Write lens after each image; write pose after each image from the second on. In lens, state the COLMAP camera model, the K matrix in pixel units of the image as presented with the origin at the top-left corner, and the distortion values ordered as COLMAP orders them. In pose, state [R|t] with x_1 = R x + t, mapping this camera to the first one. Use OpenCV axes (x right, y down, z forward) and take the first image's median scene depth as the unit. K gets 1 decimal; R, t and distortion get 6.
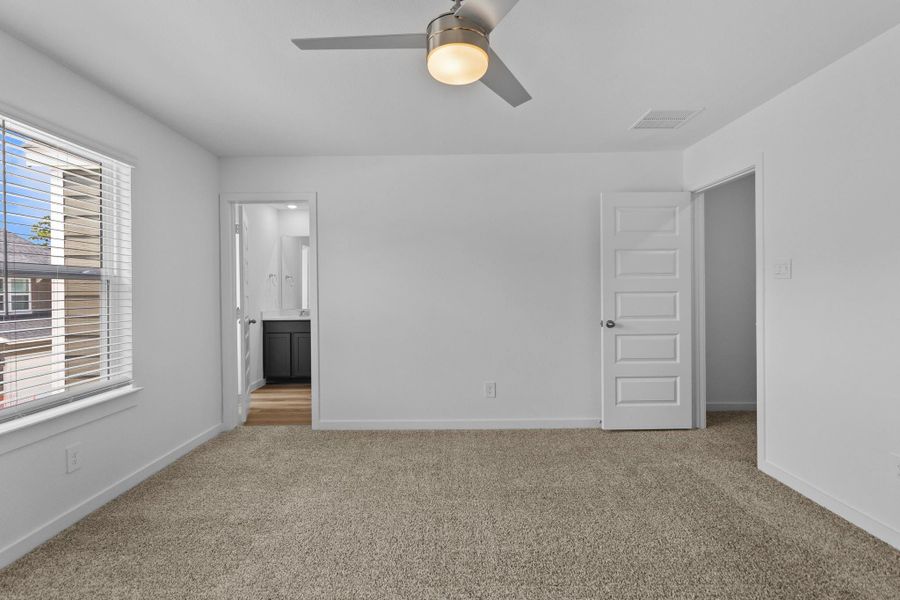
lens RADIAL K [[421.0, 0, 442.0], [0, 421.0, 295.9], [0, 0, 1]] dist [-0.000031, 0.000573]
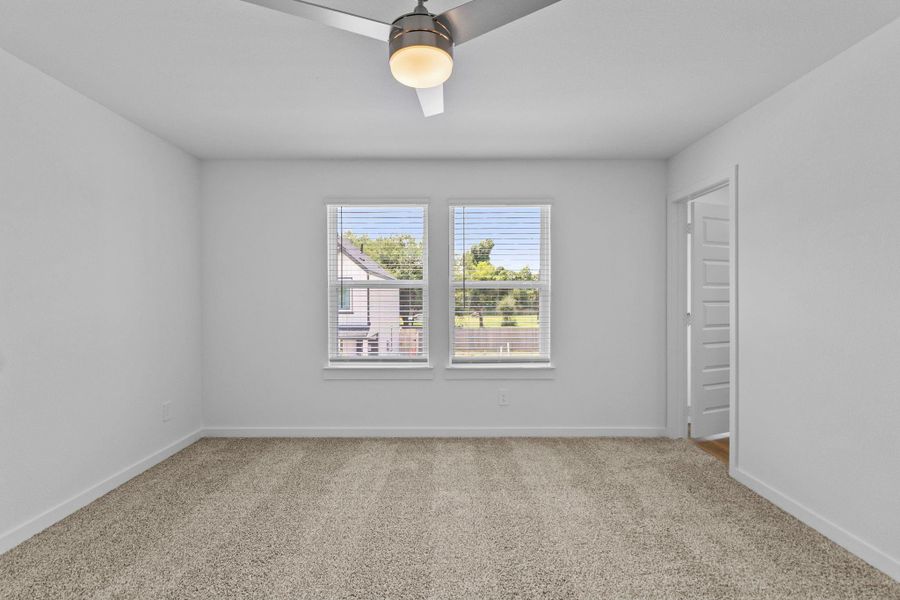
lens RADIAL K [[421.0, 0, 442.0], [0, 421.0, 295.9], [0, 0, 1]] dist [-0.000031, 0.000573]
pose [[-0.010627, 0.005726, -0.999927, 0.575333], [-0.012508, 0.999905, 0.005859, -0.010158], [0.999865, 0.012569, -0.010554, 0.589639]]
